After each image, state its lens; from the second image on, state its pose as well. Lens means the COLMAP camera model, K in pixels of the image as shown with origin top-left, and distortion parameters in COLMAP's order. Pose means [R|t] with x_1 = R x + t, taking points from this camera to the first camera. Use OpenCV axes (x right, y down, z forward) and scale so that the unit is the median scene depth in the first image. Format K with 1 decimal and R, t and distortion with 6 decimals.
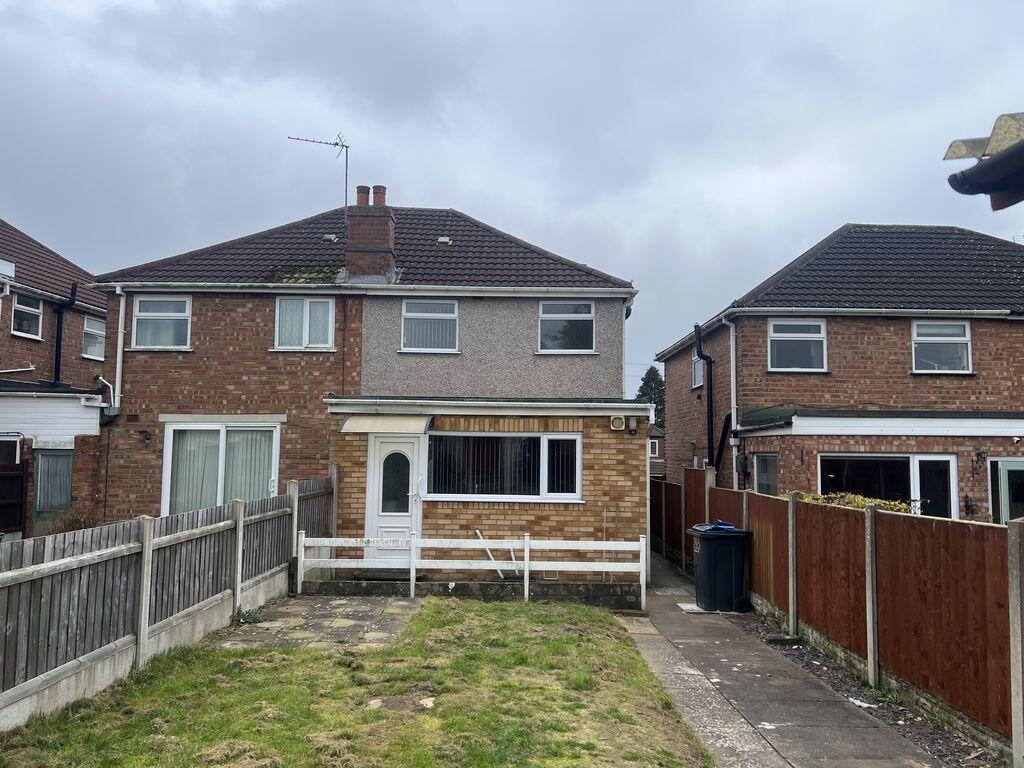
lens RADIAL K [[772.4, 0, 508.8], [0, 772.4, 386.7], [0, 0, 1]] dist [0.060467, -0.067825]
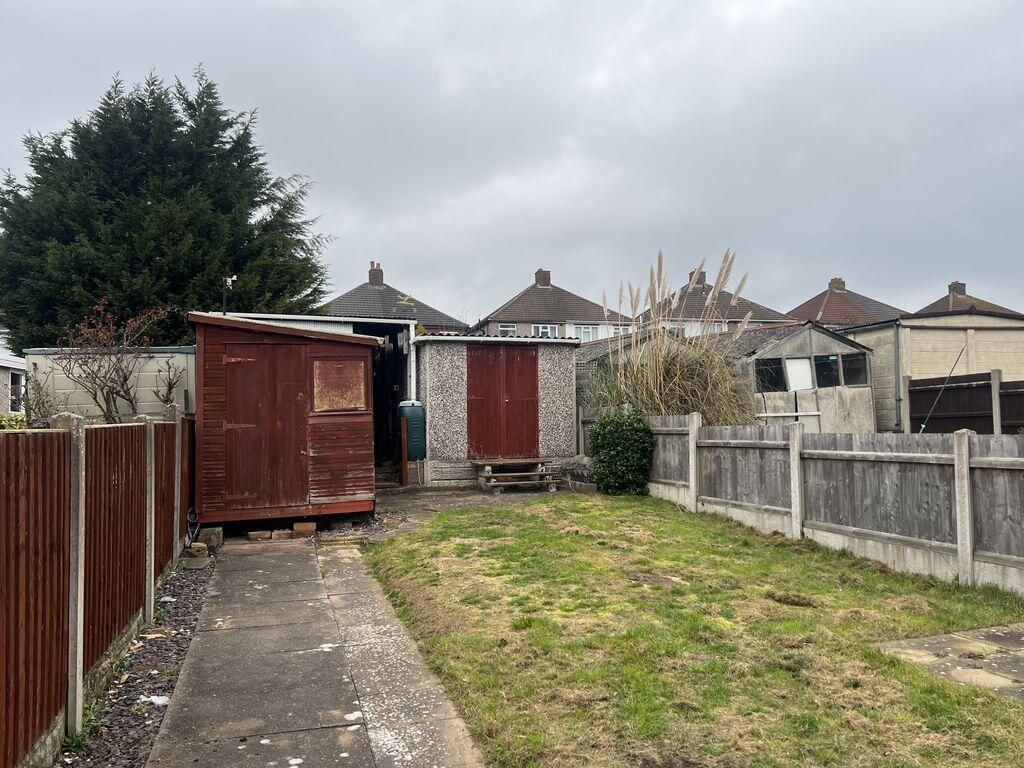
lens RADIAL K [[772.4, 0, 508.8], [0, 772.4, 386.7], [0, 0, 1]] dist [0.060467, -0.067825]
pose [[-0.956238, -0.015654, -0.292171, 0.395288], [0.024653, 0.990706, -0.133768, 0.254039], [0.291550, -0.135117, -0.946965, 1.955571]]
